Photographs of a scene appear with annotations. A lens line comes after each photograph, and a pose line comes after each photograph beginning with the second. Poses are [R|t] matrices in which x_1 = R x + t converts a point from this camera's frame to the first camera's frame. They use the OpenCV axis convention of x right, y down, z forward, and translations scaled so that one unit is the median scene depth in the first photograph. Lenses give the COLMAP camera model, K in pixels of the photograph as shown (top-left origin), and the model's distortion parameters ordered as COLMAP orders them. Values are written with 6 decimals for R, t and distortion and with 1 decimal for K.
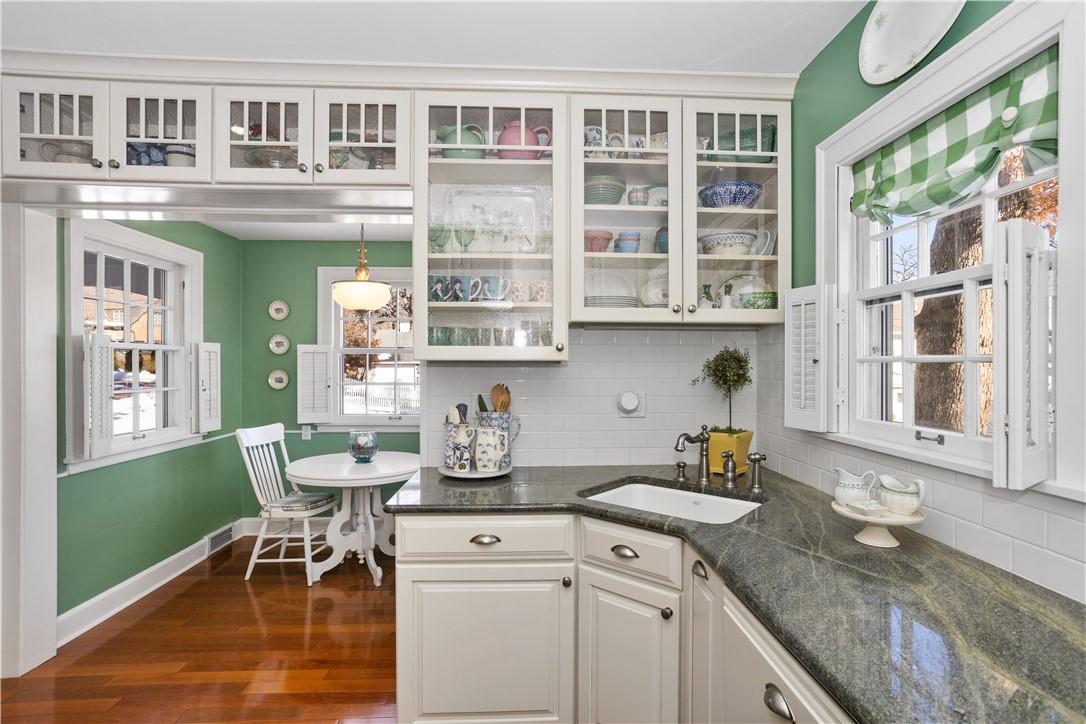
lens RADIAL K [[529.4, 0, 552.4], [0, 529.4, 365.0], [0, 0, 1]] dist [-0.046135, 0.027729]
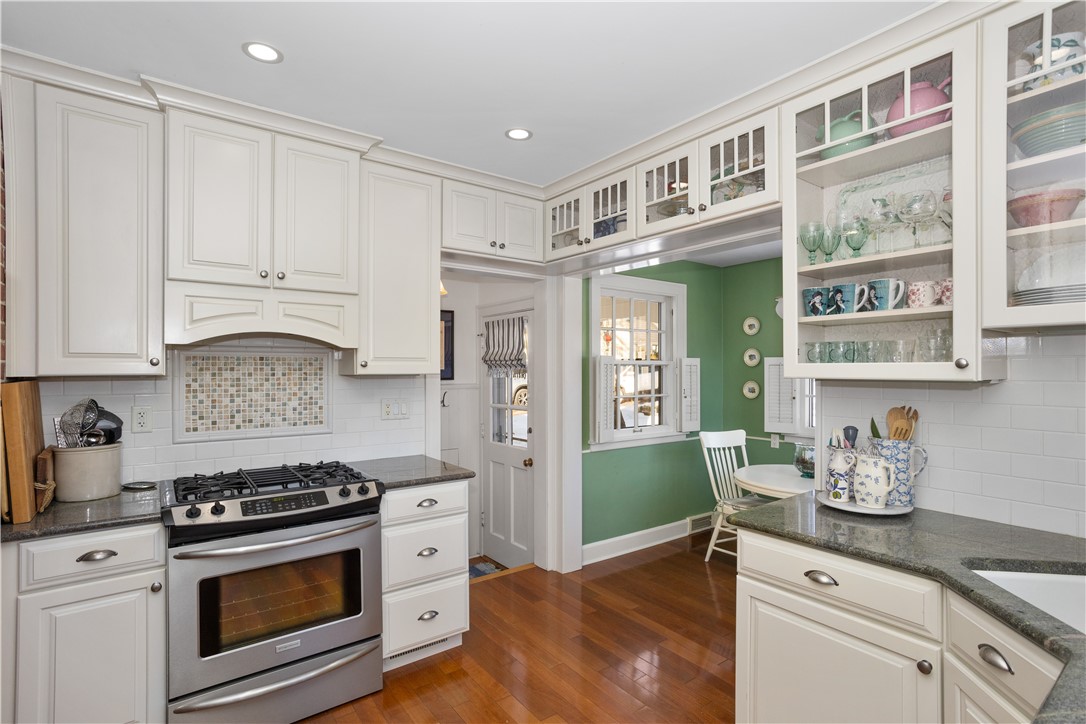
lens RADIAL K [[529.4, 0, 546.2], [0, 529.4, 369.2], [0, 0, 1]] dist [-0.046135, 0.027729]
pose [[0.550574, -0.002338, -0.834783, 0.296291], [-0.000045, 0.999996, -0.002830, -0.022164], [0.834786, 0.001596, 0.550572, 0.085394]]
